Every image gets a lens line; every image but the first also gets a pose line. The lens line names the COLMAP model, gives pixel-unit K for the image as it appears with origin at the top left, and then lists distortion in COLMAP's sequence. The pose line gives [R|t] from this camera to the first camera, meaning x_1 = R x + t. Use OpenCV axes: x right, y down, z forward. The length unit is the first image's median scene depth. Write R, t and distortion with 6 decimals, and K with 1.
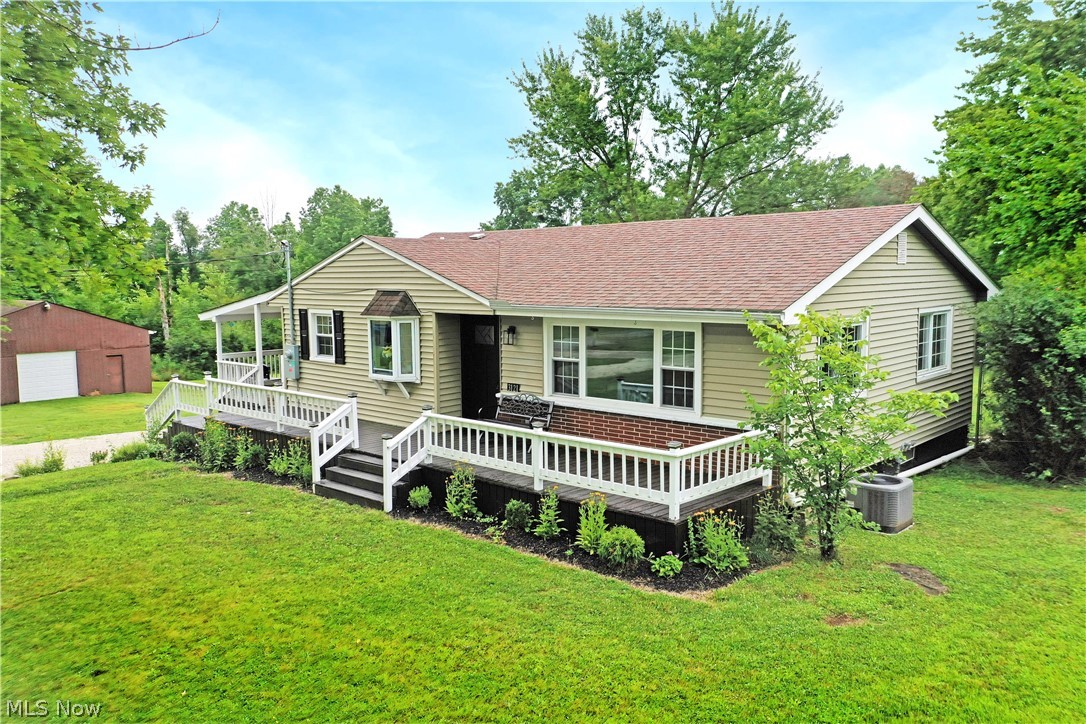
lens RADIAL K [[865.4, 0, 543.0], [0, 865.4, 362.0], [0, 0, 1]] dist [0.029257, -0.005116]
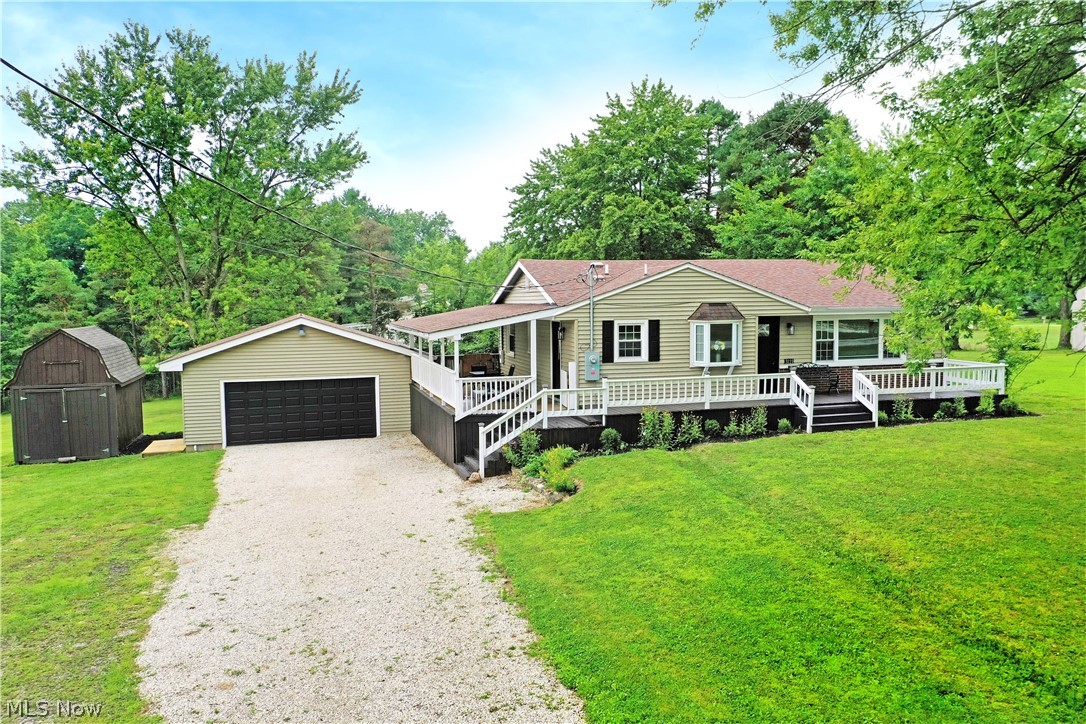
lens RADIAL K [[865.4, 0, 543.0], [0, 865.4, 362.0], [0, 0, 1]] dist [0.029257, -0.005116]
pose [[0.510112, -0.066658, 0.857521, -1.742325], [0.093763, 0.995360, 0.021596, -0.048762], [-0.854982, 0.069387, 0.513995, 0.588592]]
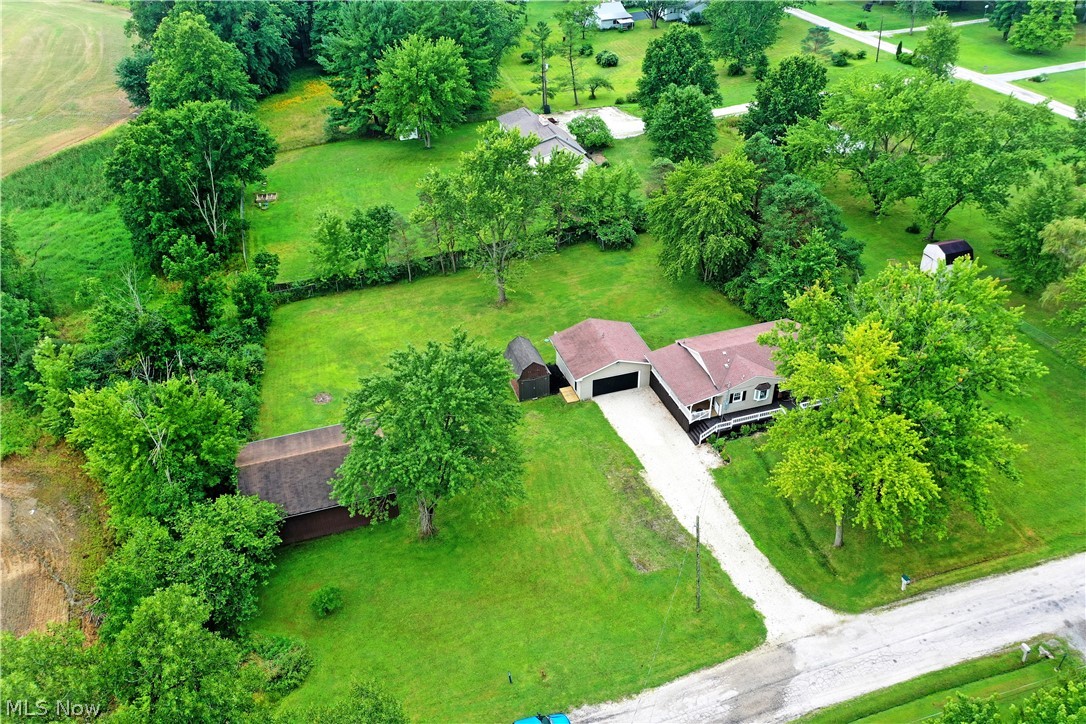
lens RADIAL K [[865.4, 0, 543.0], [0, 865.4, 362.0], [0, 0, 1]] dist [0.029257, -0.005116]
pose [[0.479638, -0.493516, 0.725527, -4.799079], [0.097370, 0.851672, 0.514951, -3.198570], [-0.872048, -0.176346, 0.456547, -0.139436]]
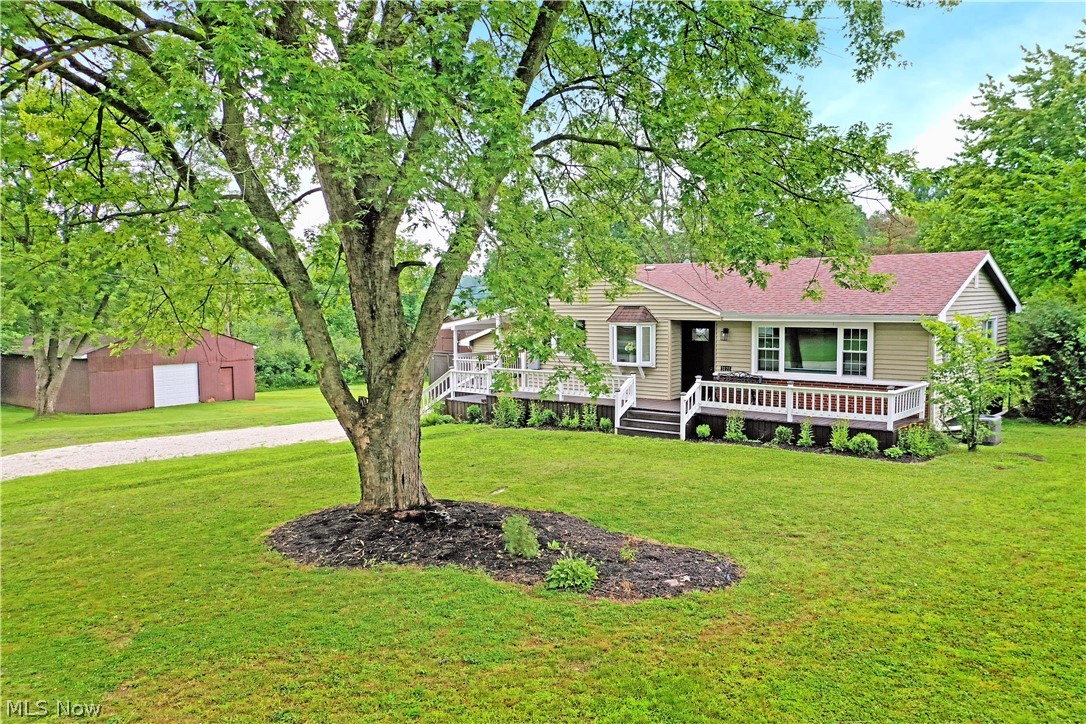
lens RADIAL K [[865.4, 0, 543.0], [0, 865.4, 362.0], [0, 0, 1]] dist [0.029257, -0.005116]
pose [[0.997644, -0.003926, 0.068493, -0.483457], [0.005825, 0.999603, -0.027554, 0.060921], [-0.068358, 0.027888, 0.997271, -0.526175]]
